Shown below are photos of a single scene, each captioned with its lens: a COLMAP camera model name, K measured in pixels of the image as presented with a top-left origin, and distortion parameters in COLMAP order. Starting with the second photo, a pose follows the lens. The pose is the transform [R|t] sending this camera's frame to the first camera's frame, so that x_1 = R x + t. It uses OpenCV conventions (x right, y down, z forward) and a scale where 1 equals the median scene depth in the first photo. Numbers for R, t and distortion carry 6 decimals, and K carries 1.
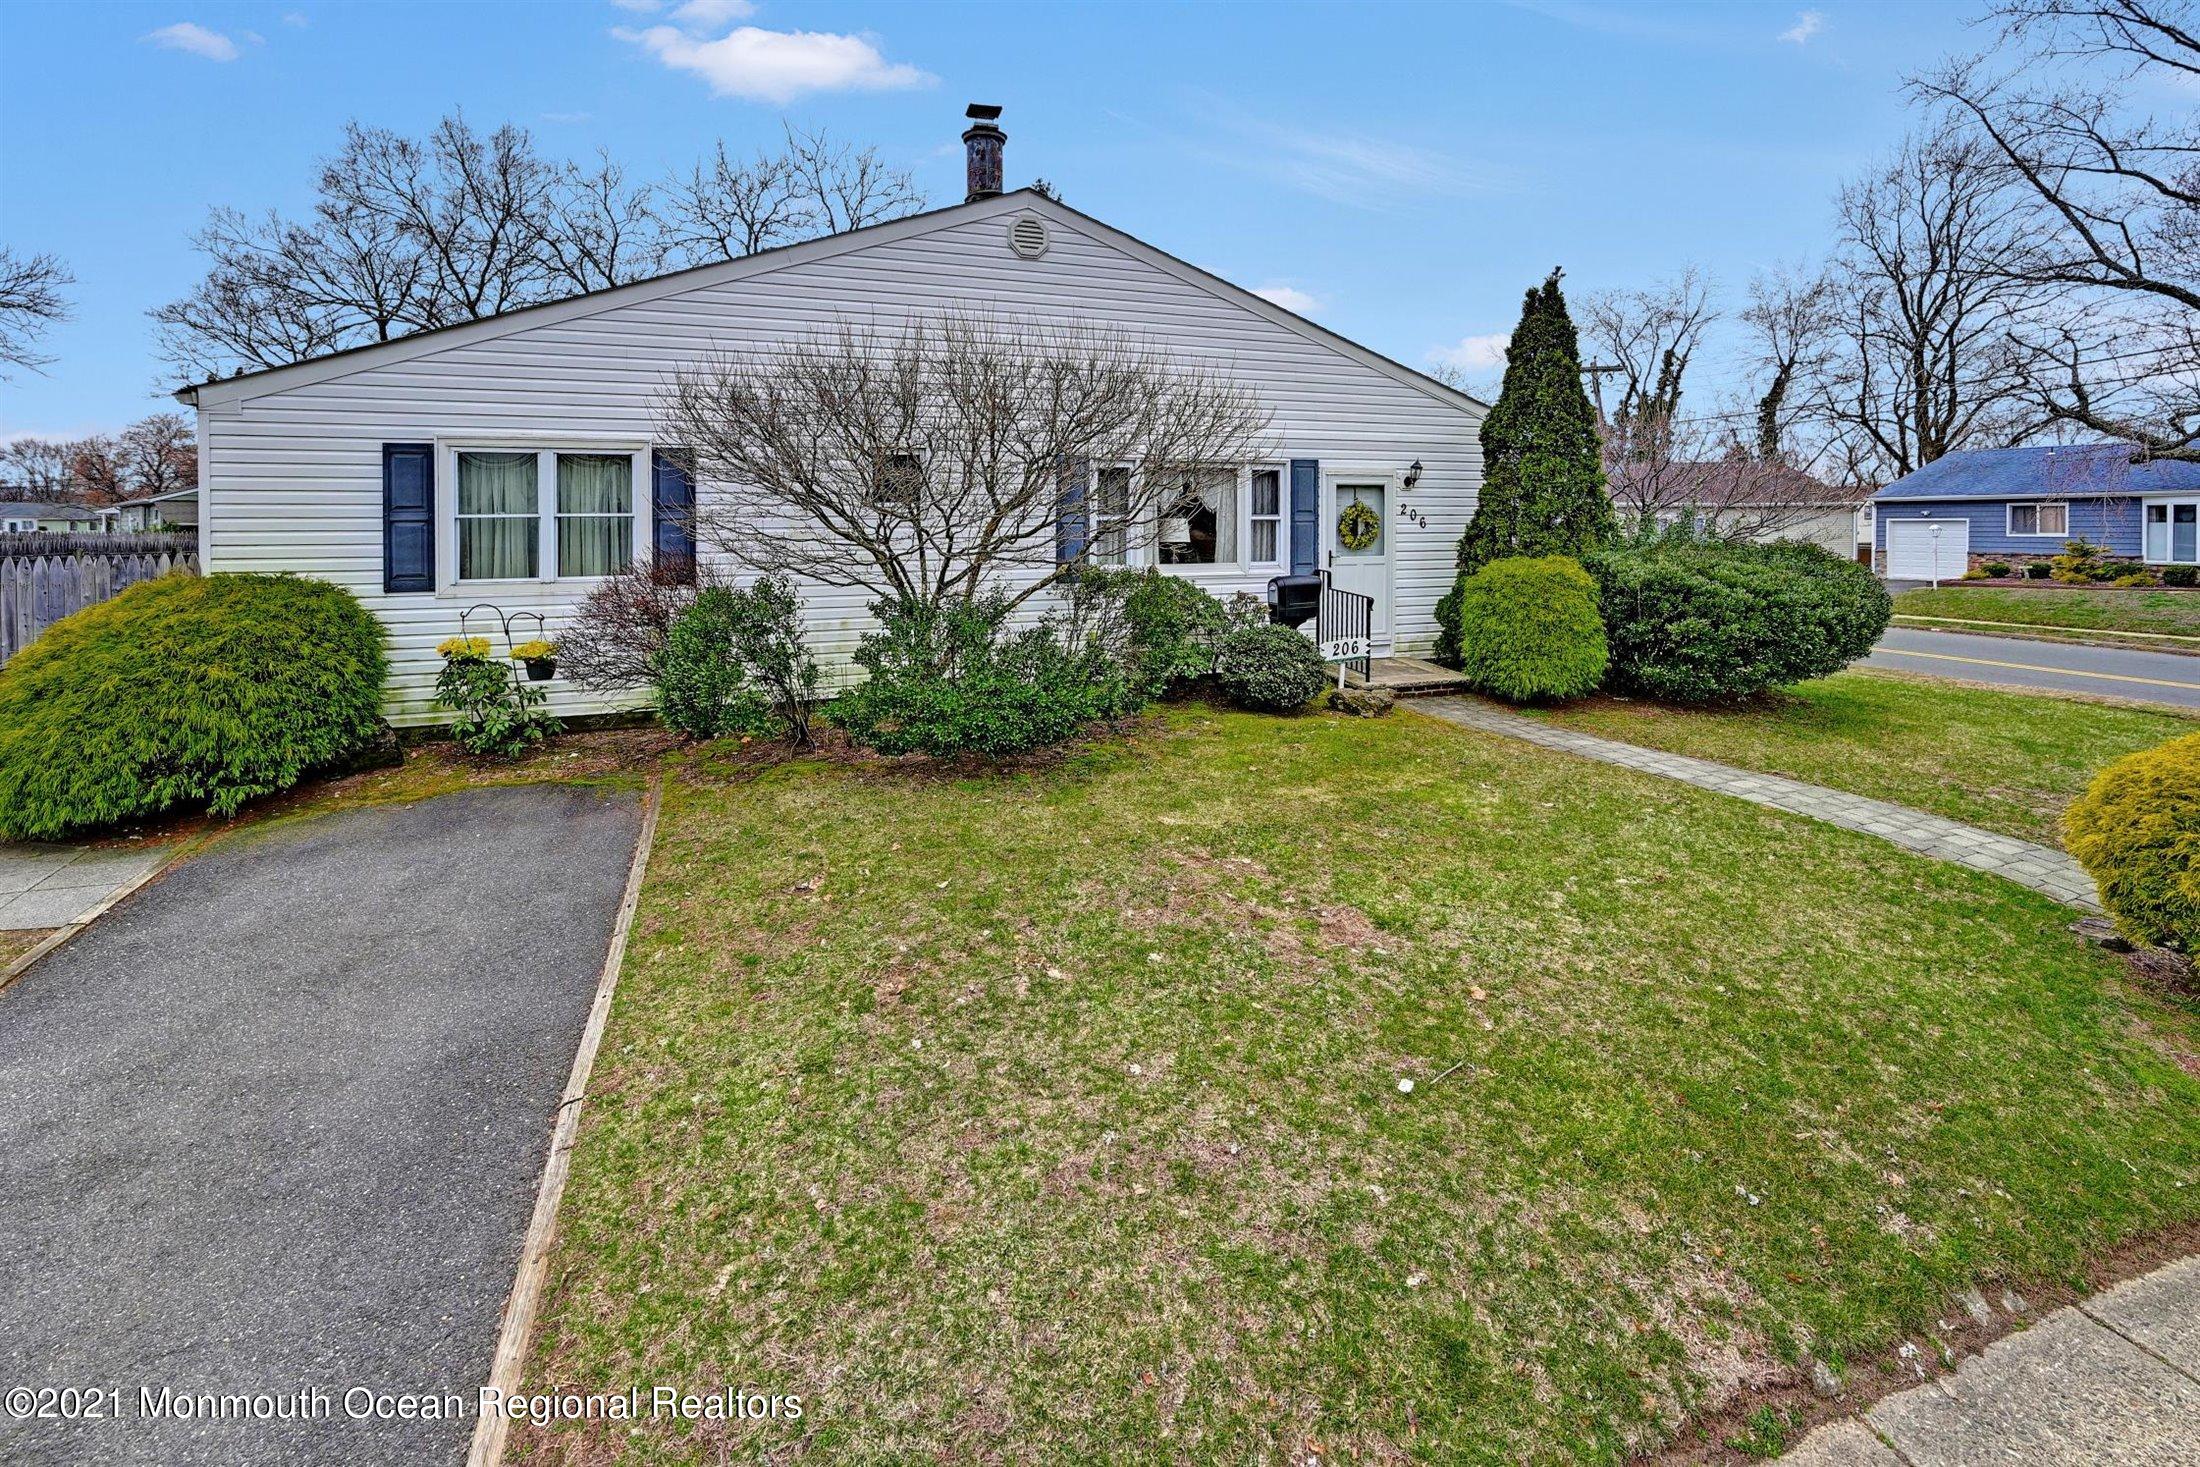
lens RADIAL K [[969.5, 0, 1098.6], [0, 969.5, 532.0], [0, 0, 1]] dist [-0.000781, -0.000153]
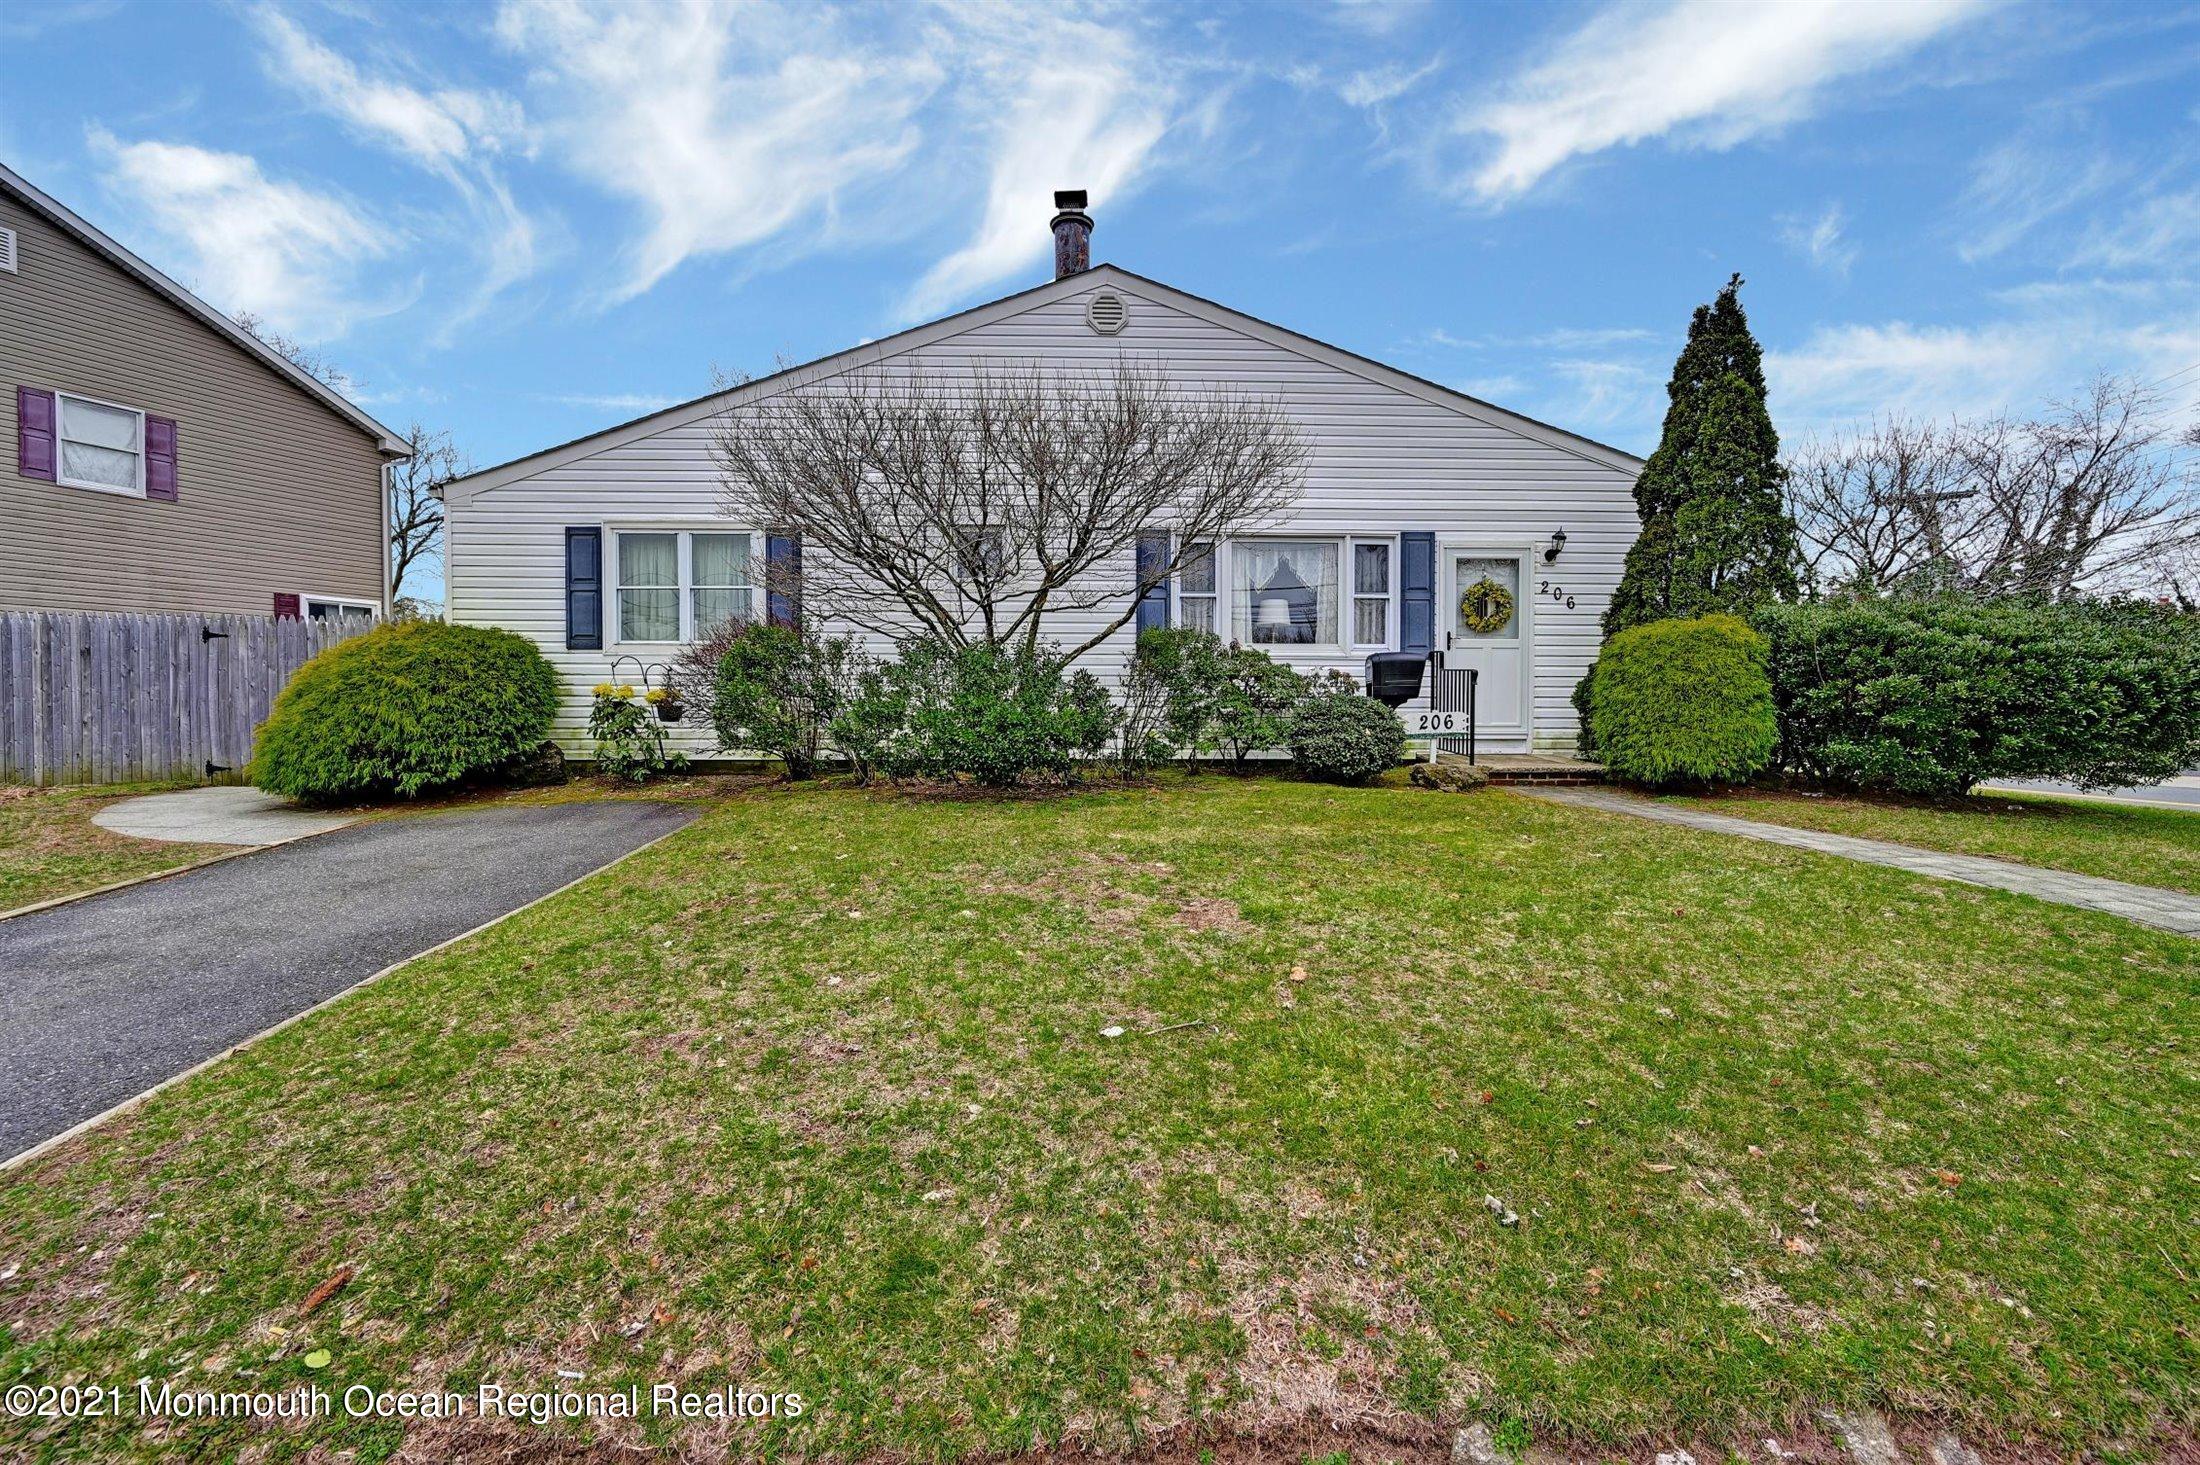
lens RADIAL K [[886.1, 0, 1100.0], [0, 886.1, 732.5], [0, 0, 1]] dist [-0.001359, 0.000059]
pose [[0.948862, 0.011731, -0.315473, 0.229255], [-0.010739, 0.999930, 0.004881, 0.135842], [0.315508, -0.001243, 0.948922, 0.126288]]
